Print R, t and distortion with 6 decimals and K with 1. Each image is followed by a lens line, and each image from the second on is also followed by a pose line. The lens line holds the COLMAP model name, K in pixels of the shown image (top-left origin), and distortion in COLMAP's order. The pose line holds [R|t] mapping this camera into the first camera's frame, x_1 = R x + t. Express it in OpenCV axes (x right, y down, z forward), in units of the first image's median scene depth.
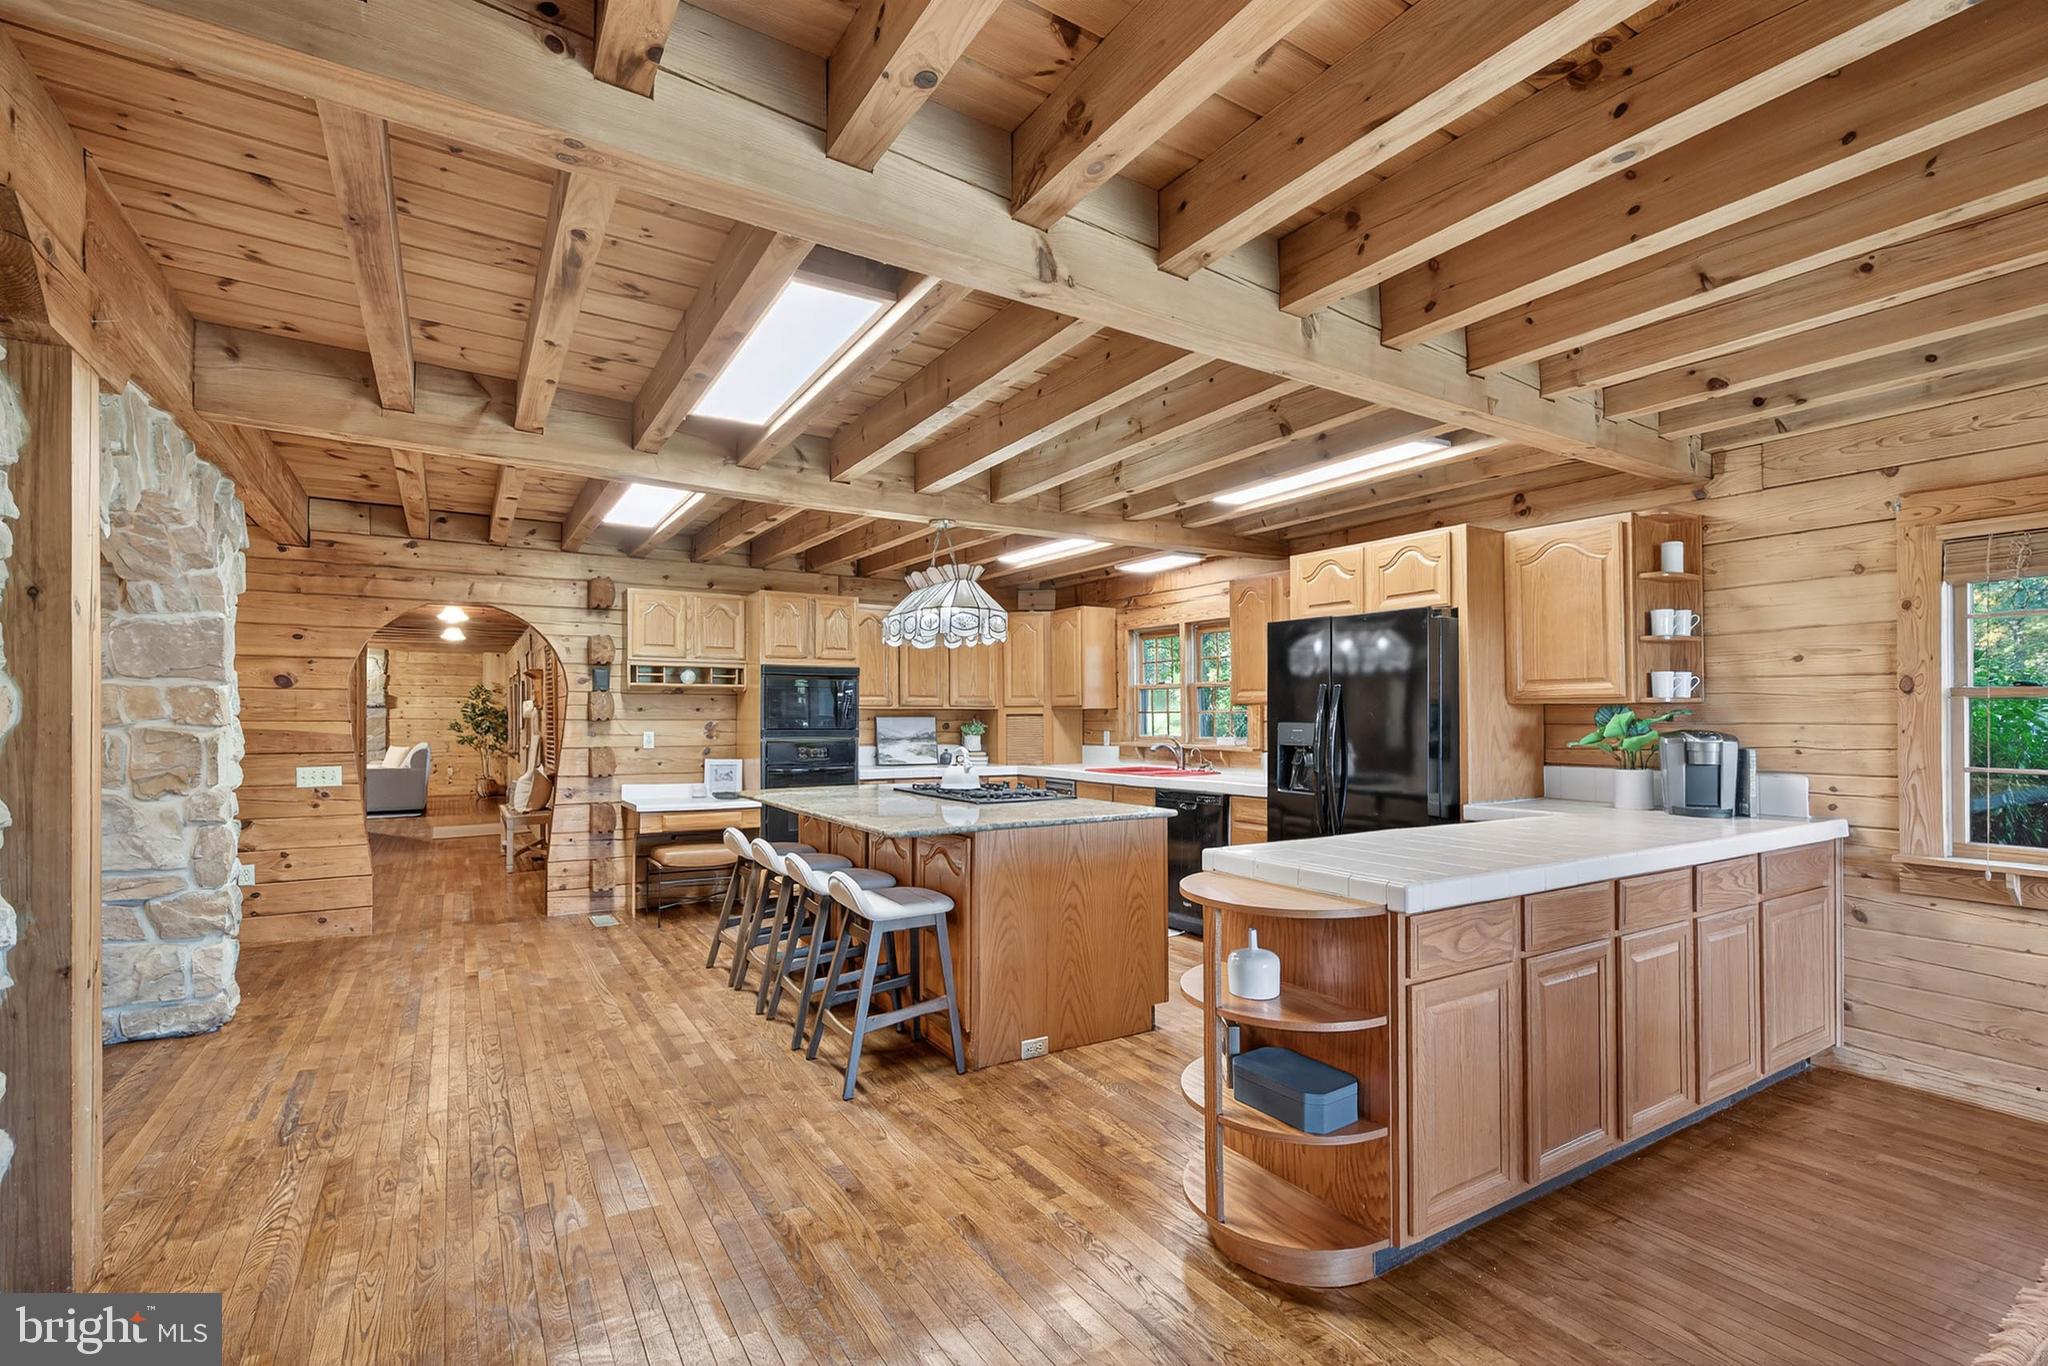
lens RADIAL K [[940.2, 0, 1025.8], [0, 940.2, 697.3], [0, 0, 1]] dist [-0.001243, 0.000003]
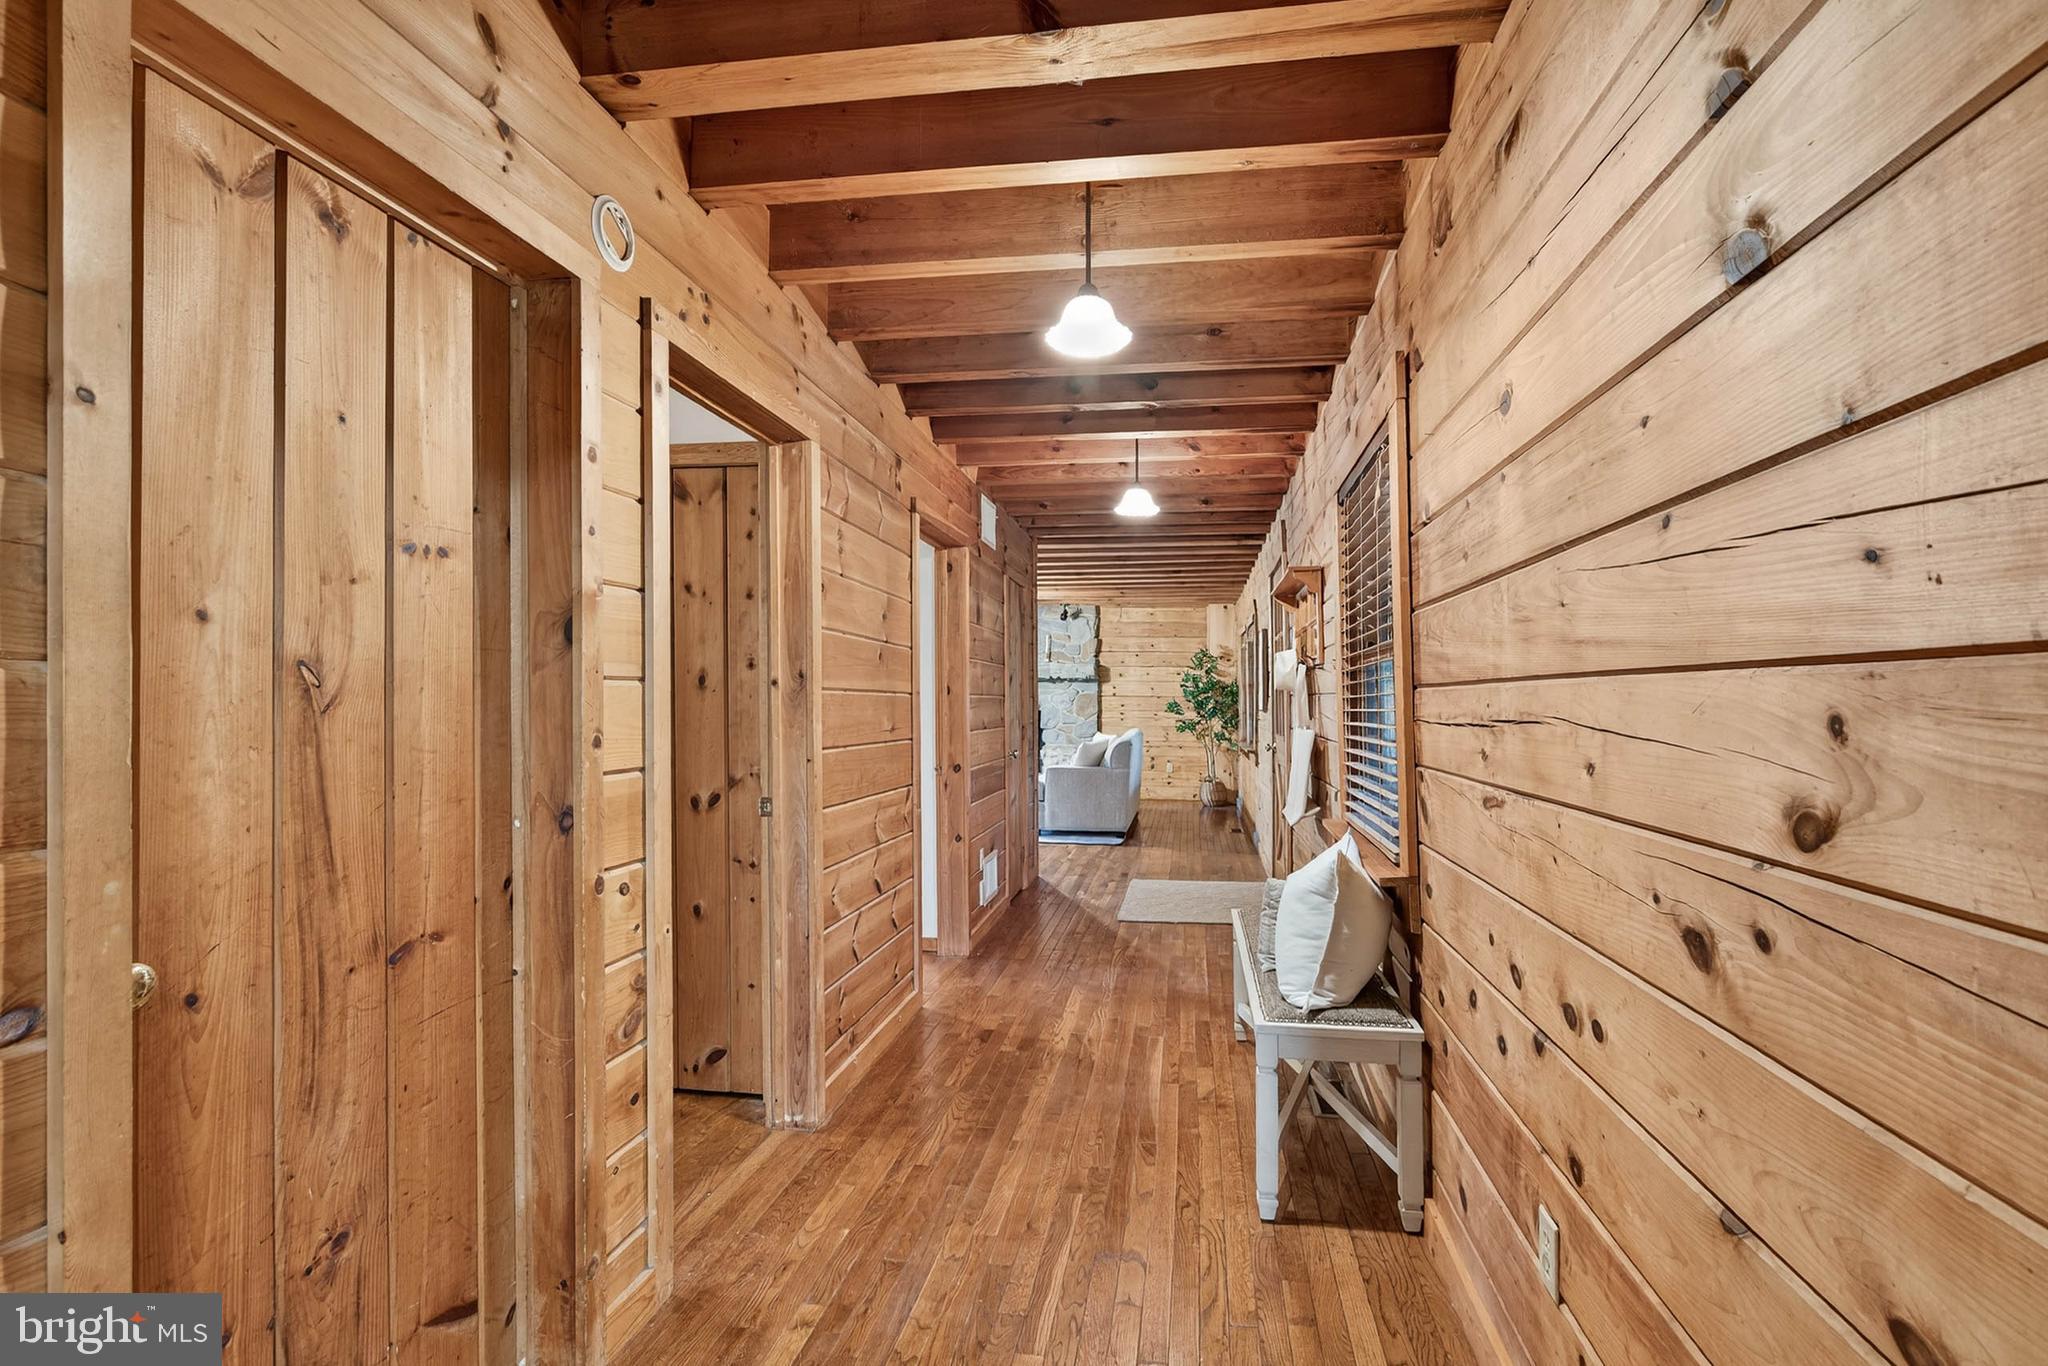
lens RADIAL K [[940.2, 0, 1030.9], [0, 940.2, 687.6], [0, 0, 1]] dist [-0.001243, 0.000003]
pose [[0.753978, -0.003949, -0.656887, -0.209249], [0.010110, 0.999933, 0.005593, 0.010758], [0.656821, -0.010859, 0.753968, 0.373238]]
